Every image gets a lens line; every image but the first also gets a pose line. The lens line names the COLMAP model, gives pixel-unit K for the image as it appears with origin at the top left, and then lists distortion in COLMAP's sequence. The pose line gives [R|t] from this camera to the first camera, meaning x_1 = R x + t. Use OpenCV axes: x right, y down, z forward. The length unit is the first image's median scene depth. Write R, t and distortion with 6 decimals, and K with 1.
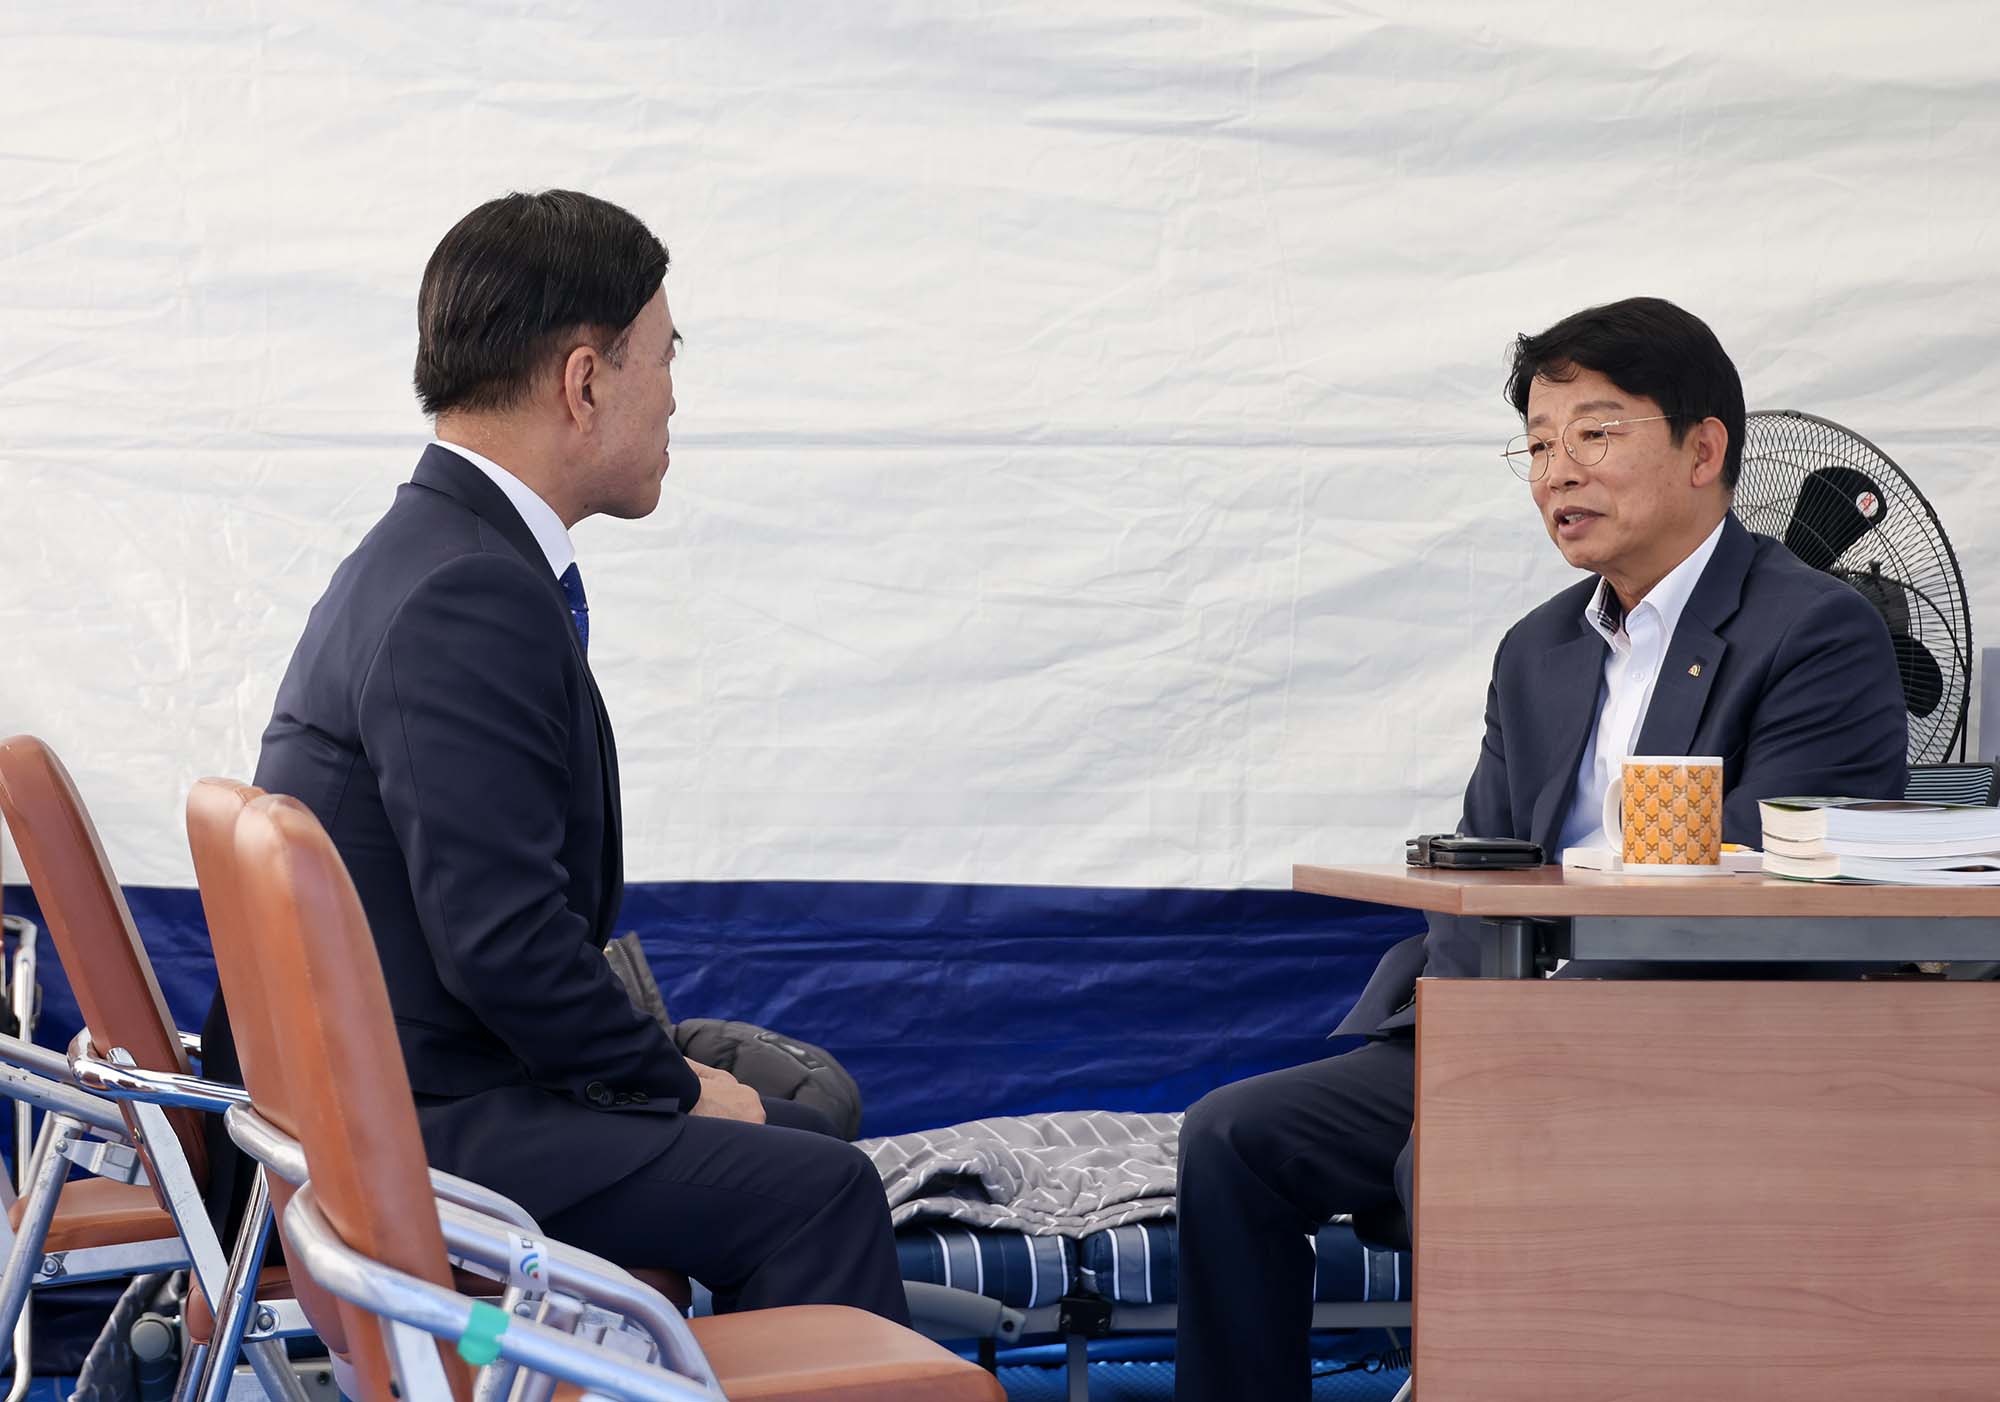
lens RADIAL K [[5130.6, 0, 1190.5], [0, 5130.6, 701.5], [0, 0, 1]] dist [-0.538296, 8.322064]
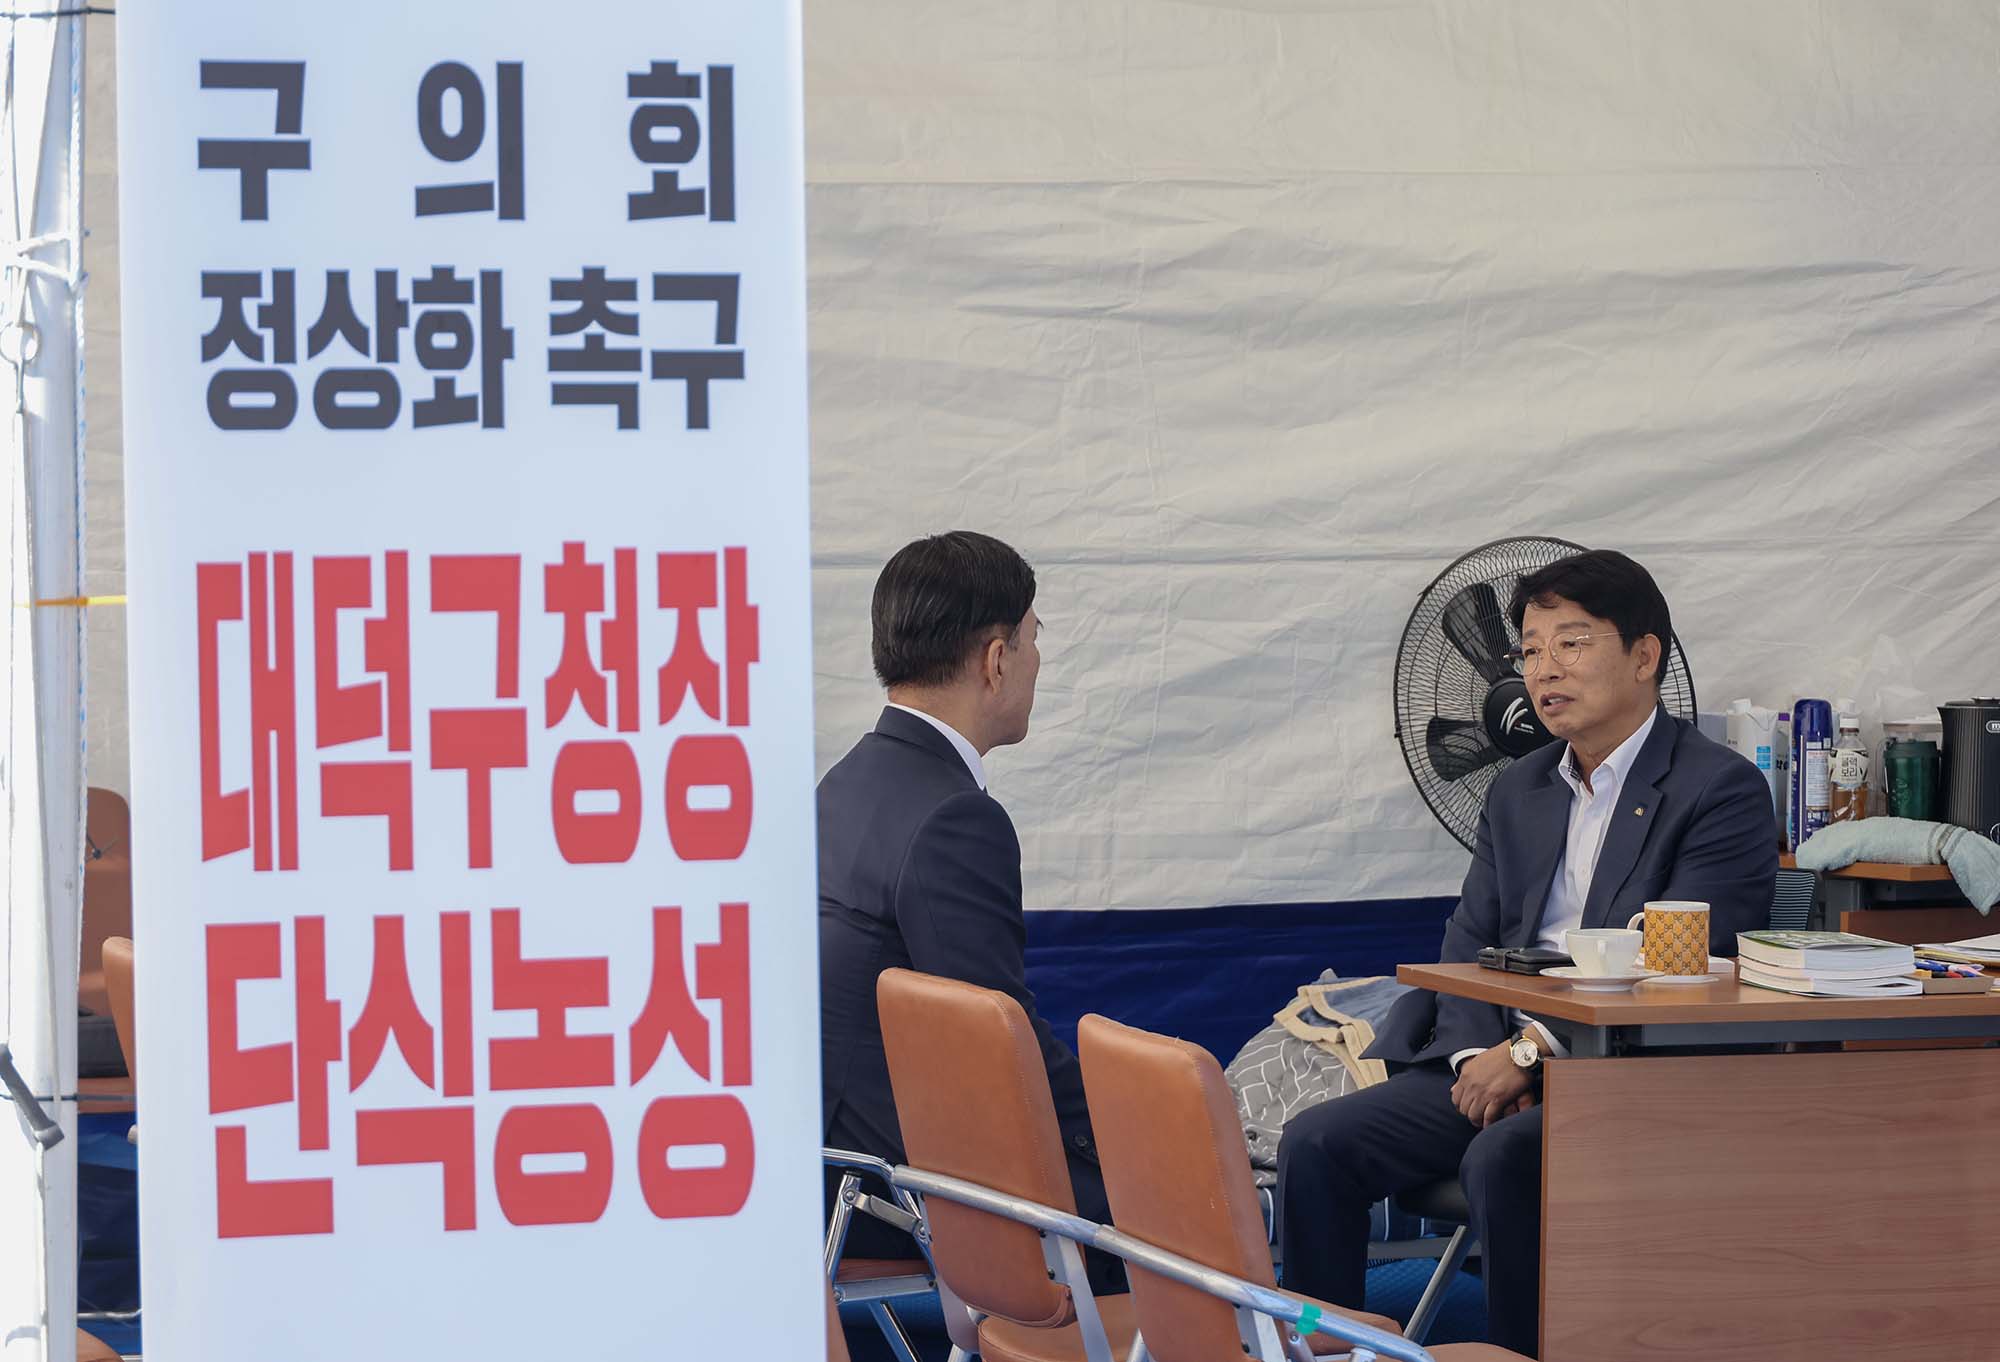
lens RADIAL K [[6523.4, 0, 1000.0], [0, 6523.4, 681.0], [0, 0, 1]] dist [-0.140784, -1.754681]
pose [[0.985411, -0.009397, 0.169931, -0.292757], [0.000932, 0.998758, 0.049823, -0.101101], [-0.170188, -0.048938, 0.984196, -0.576254]]
